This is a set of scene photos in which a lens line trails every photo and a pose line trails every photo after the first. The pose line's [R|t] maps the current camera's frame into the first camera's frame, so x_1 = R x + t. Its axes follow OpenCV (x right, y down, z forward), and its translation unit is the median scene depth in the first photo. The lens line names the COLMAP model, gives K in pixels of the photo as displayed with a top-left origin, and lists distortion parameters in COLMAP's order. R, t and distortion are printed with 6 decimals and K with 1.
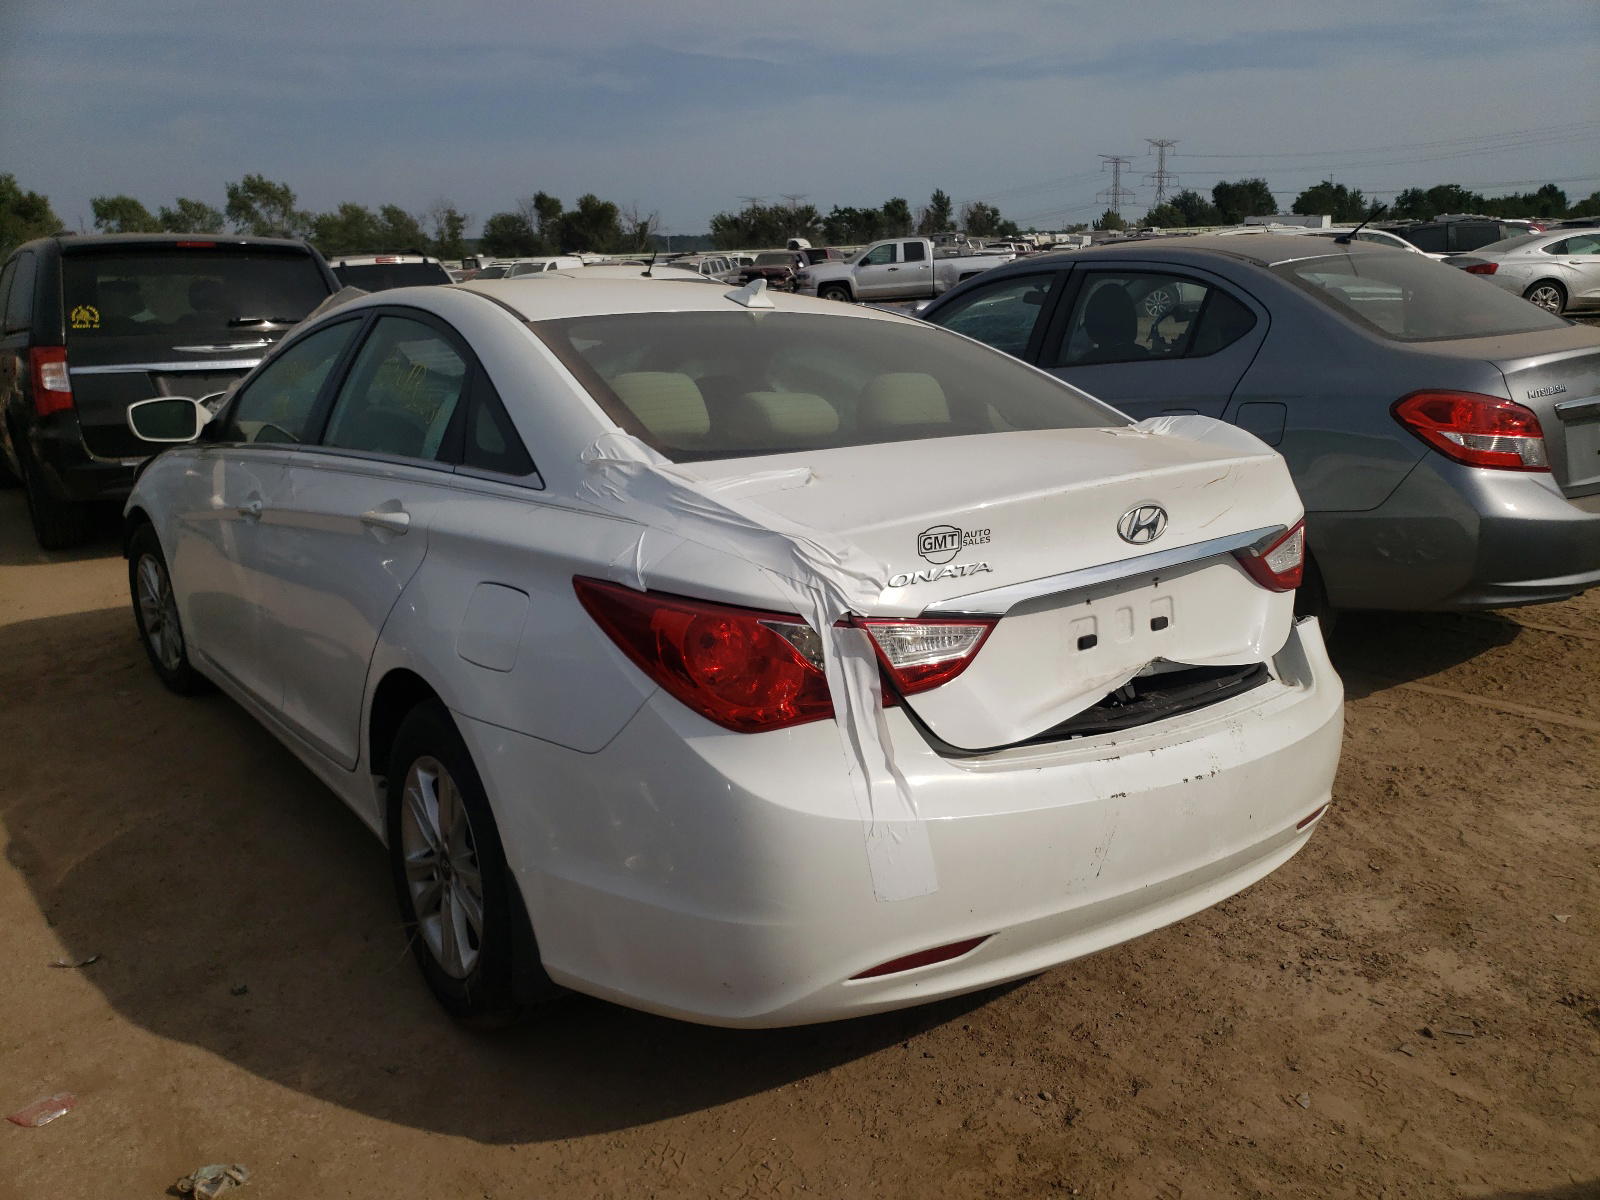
lens RADIAL K [[1207.2, 0, 794.8], [0, 1207.2, 599.1], [0, 0, 1]] dist [0.005894, 0.002579]
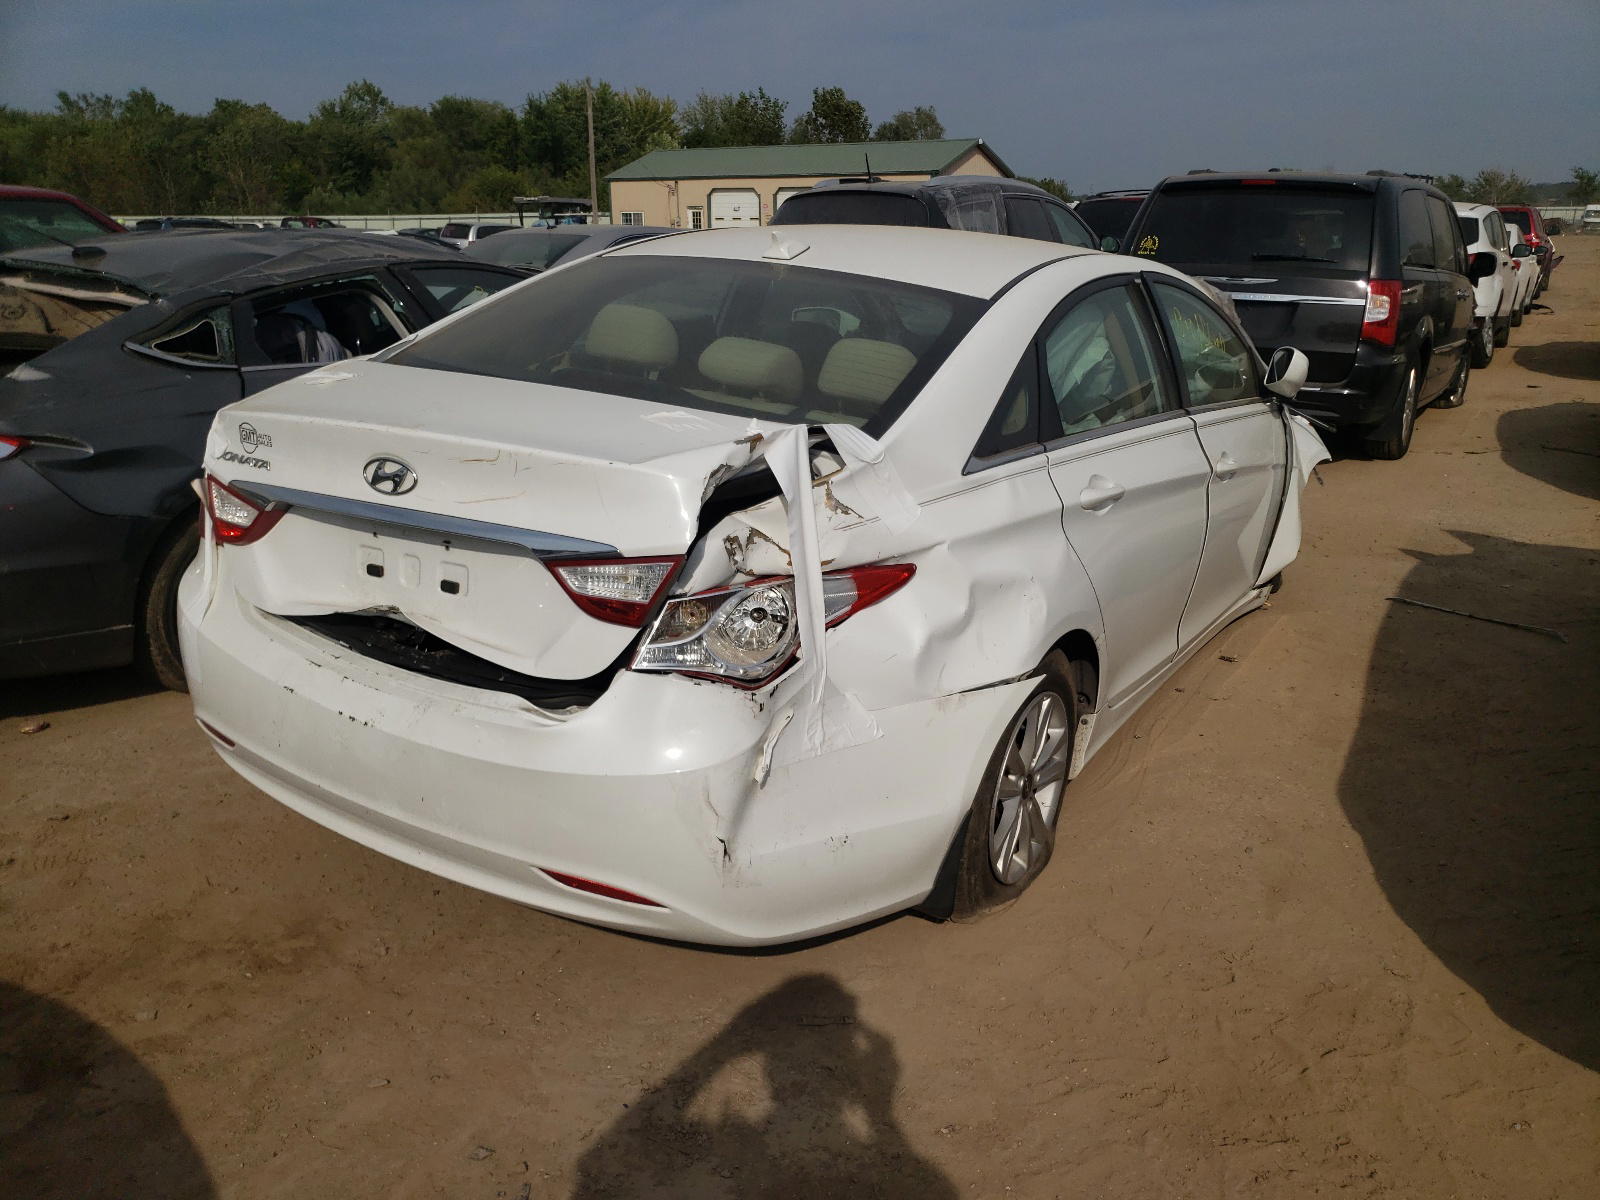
lens RADIAL K [[1207.2, 0, 794.7], [0, 1207.2, 601.8], [0, 0, 1]] dist [0.005894, 0.002579]
pose [[0.365780, 0.288683, -0.884798, 1.373382], [-0.235170, 0.948497, 0.212246, -0.263166], [0.900500, 0.130443, 0.414831, 0.890608]]
